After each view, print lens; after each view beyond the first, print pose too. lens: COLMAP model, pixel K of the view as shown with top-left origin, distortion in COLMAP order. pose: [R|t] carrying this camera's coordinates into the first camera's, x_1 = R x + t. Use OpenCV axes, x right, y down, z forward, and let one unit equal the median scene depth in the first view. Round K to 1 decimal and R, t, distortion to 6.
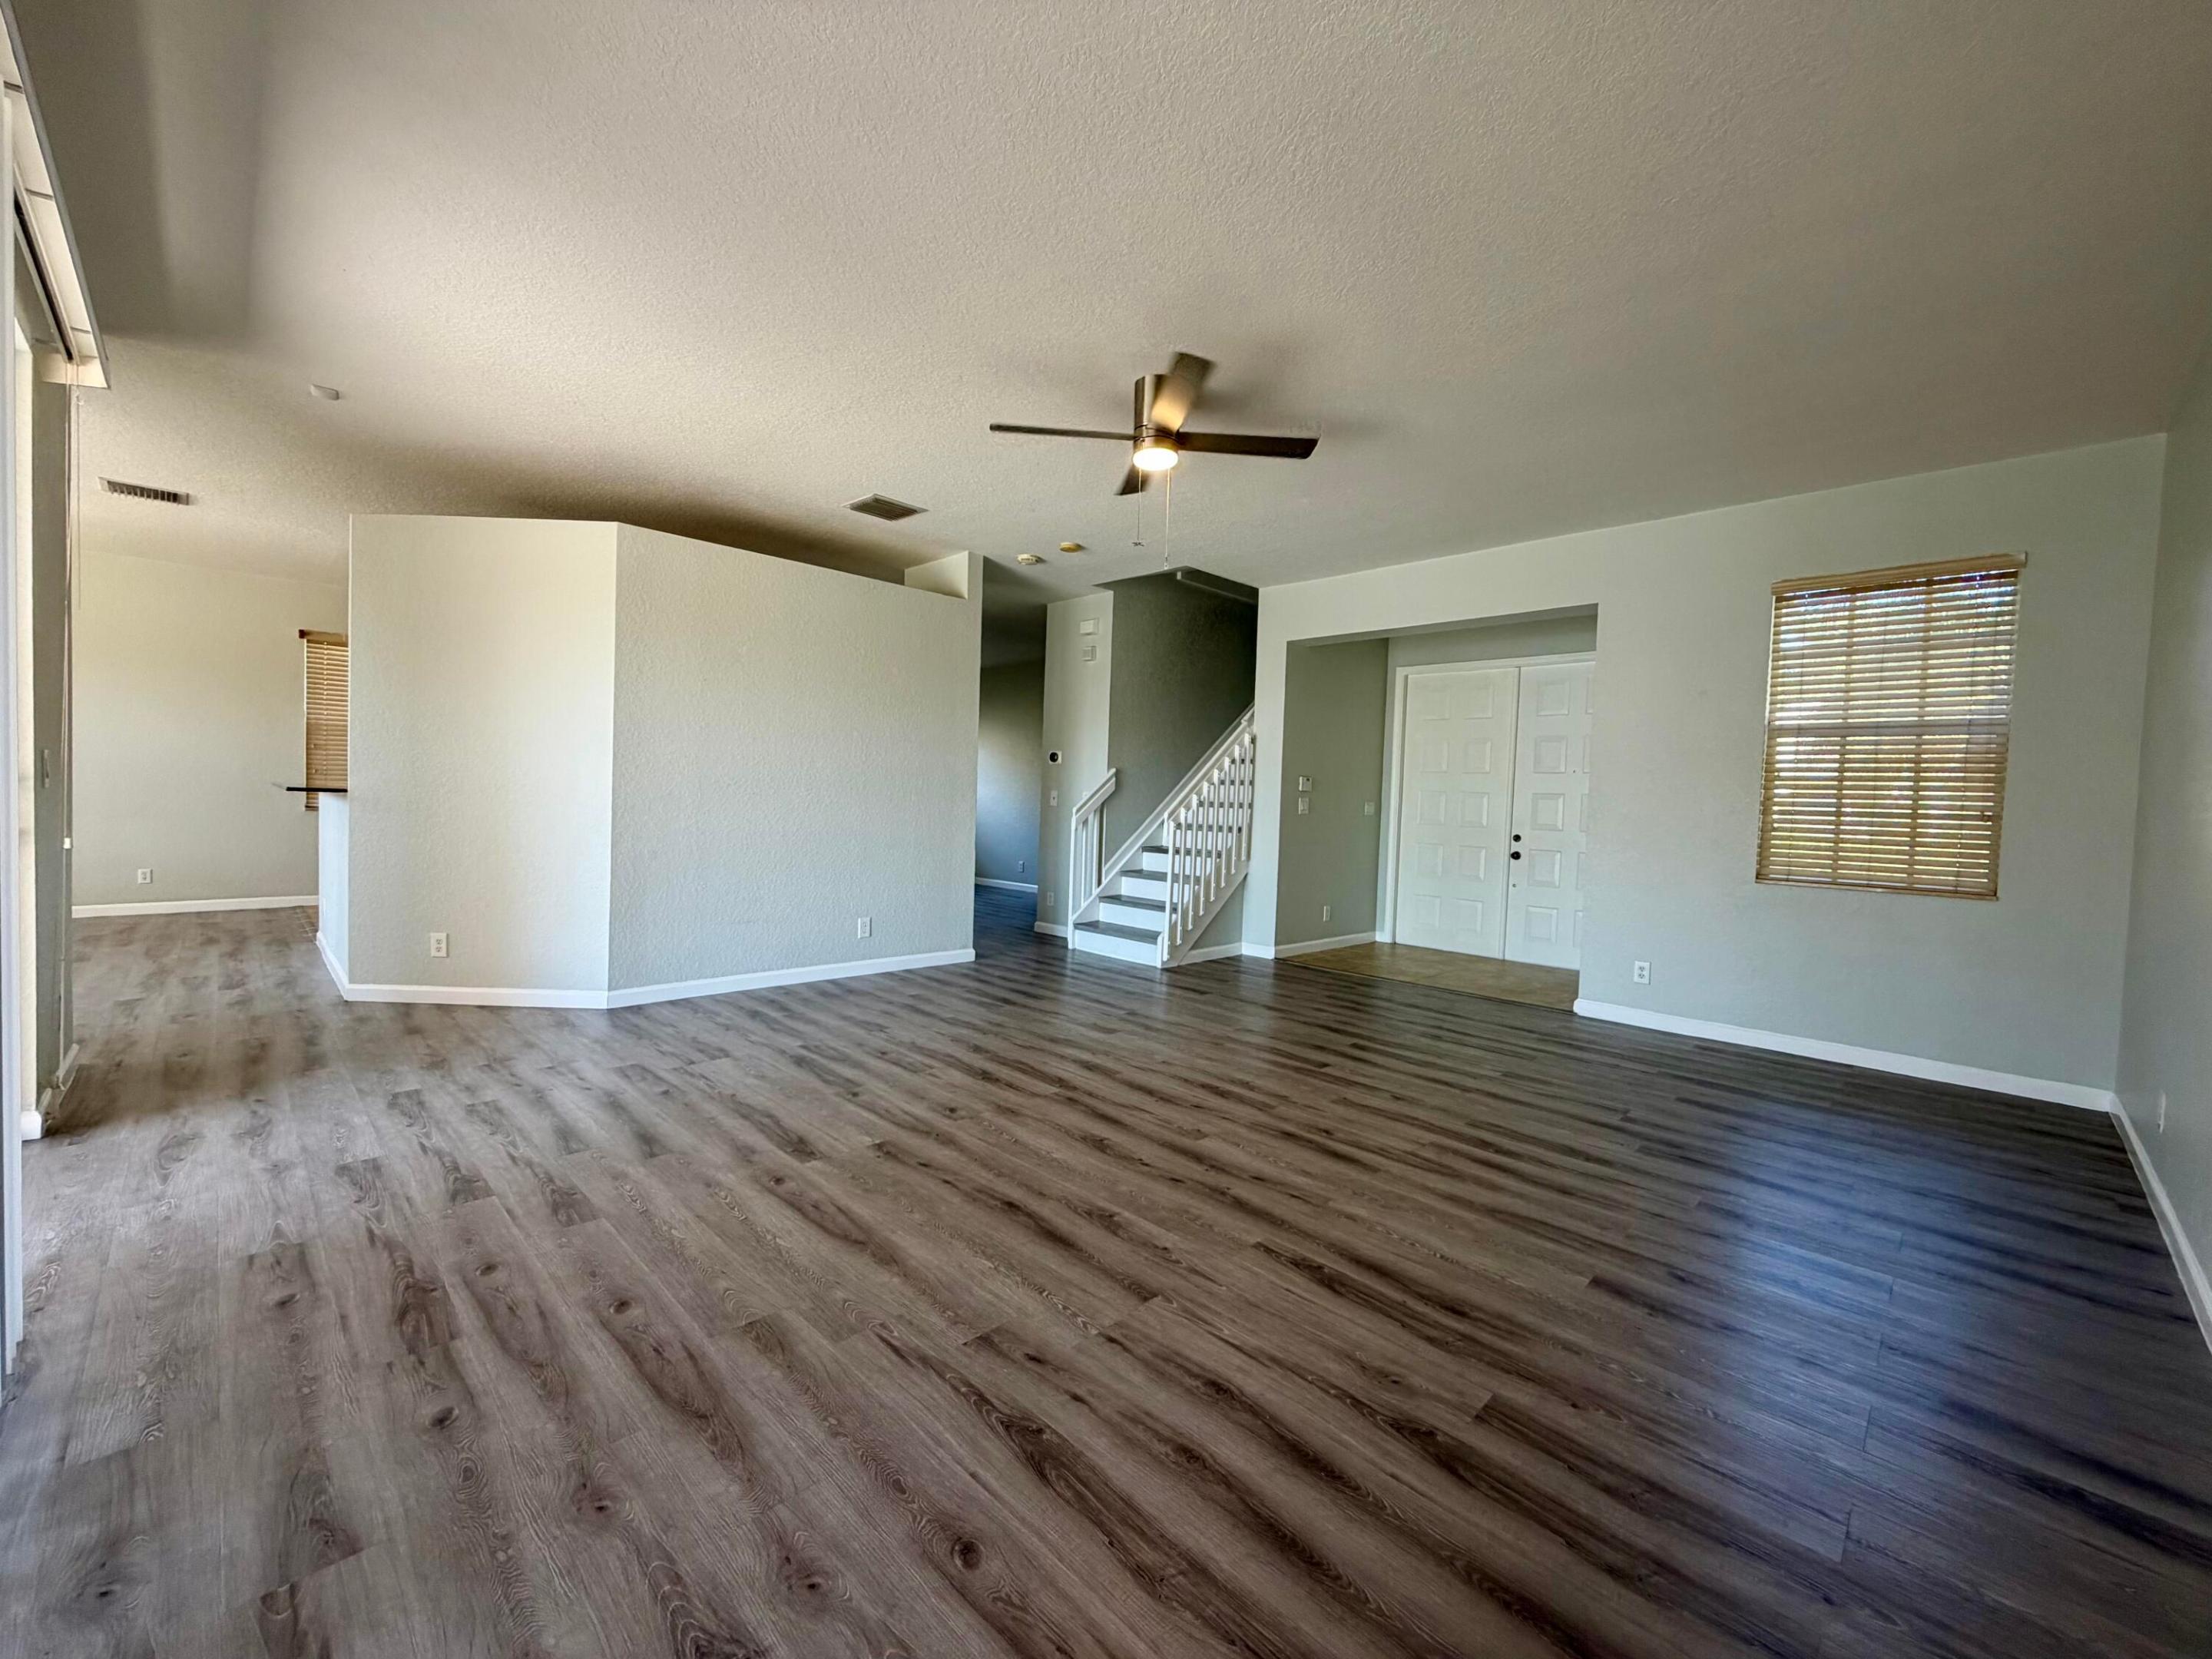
lens RADIAL K [[881.0, 0, 1102.1], [0, 881.0, 814.5], [0, 0, 1]] dist [-0.002784, 0.000167]
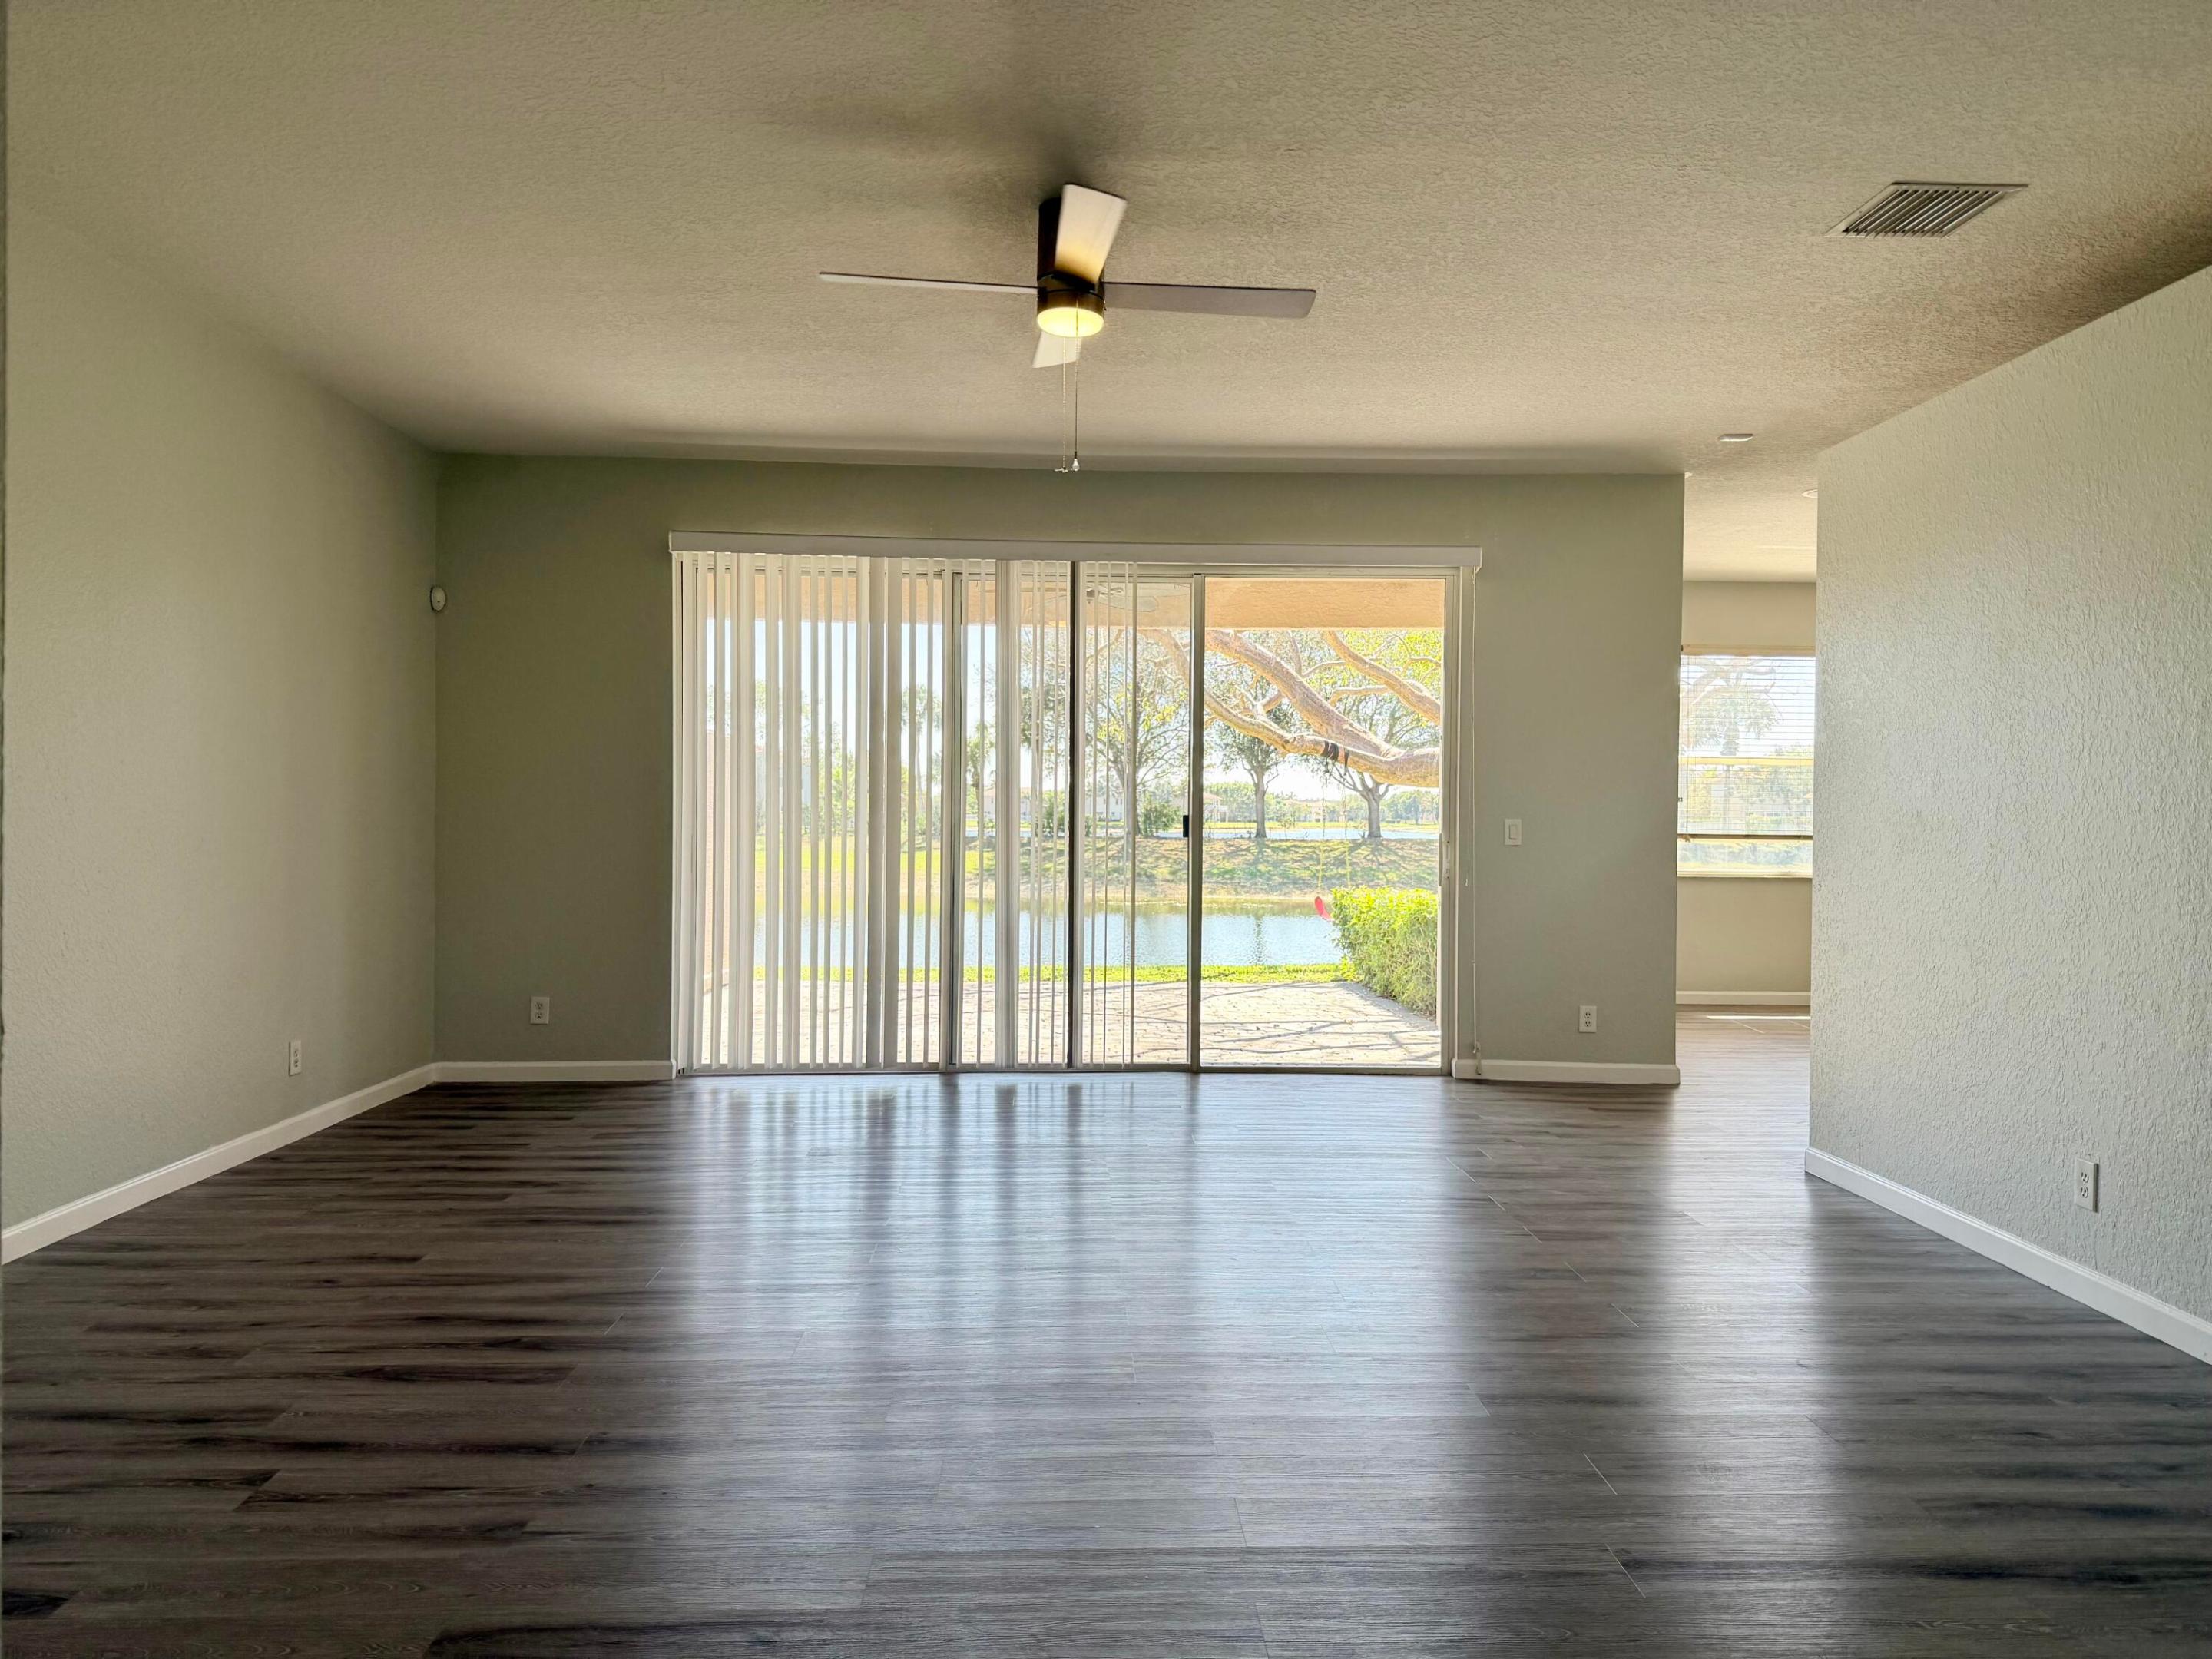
lens RADIAL K [[1545.3, 0, 1105.4], [0, 1545.3, 829.8], [0, 0, 1]] dist [0.068105, -0.077516]
pose [[-0.687149, -0.025685, -0.726062, 1.079048], [-0.046033, 0.998906, 0.008229, -0.042655], [0.725057, 0.039078, -0.687580, 2.265768]]
